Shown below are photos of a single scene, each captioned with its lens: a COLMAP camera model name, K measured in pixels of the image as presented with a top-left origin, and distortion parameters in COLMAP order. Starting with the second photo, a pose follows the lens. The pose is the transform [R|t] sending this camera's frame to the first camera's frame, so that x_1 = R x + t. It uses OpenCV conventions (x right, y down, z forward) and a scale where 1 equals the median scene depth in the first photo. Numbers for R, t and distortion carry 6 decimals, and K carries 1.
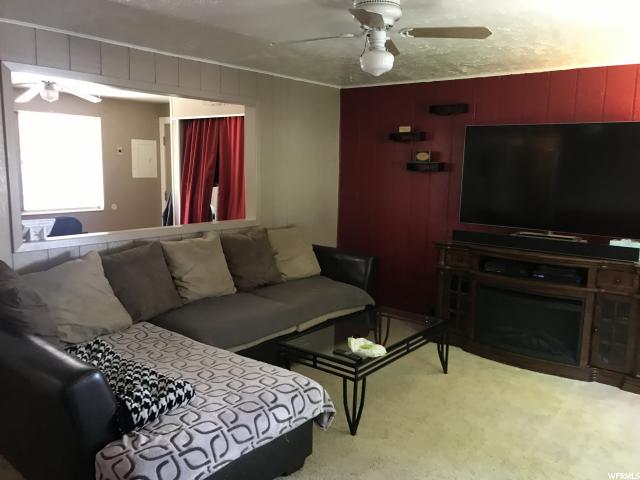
lens RADIAL K [[530.1, 0, 321.2], [0, 530.1, 236.5], [0, 0, 1]] dist [0.004119, -0.002195]
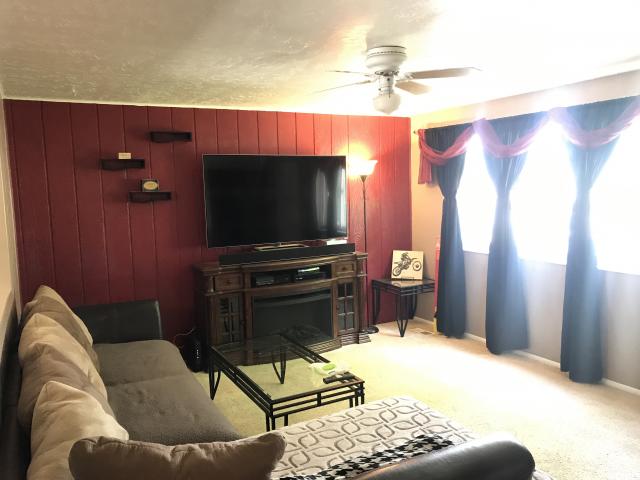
lens RADIAL K [[530.1, 0, 321.2], [0, 530.1, 236.5], [0, 0, 1]] dist [0.004119, -0.002195]
pose [[0.383903, -0.122927, 0.915154, -0.908965], [0.161055, 0.984821, 0.064723, -0.123992], [-0.909219, 0.122543, 0.397874, 0.612944]]
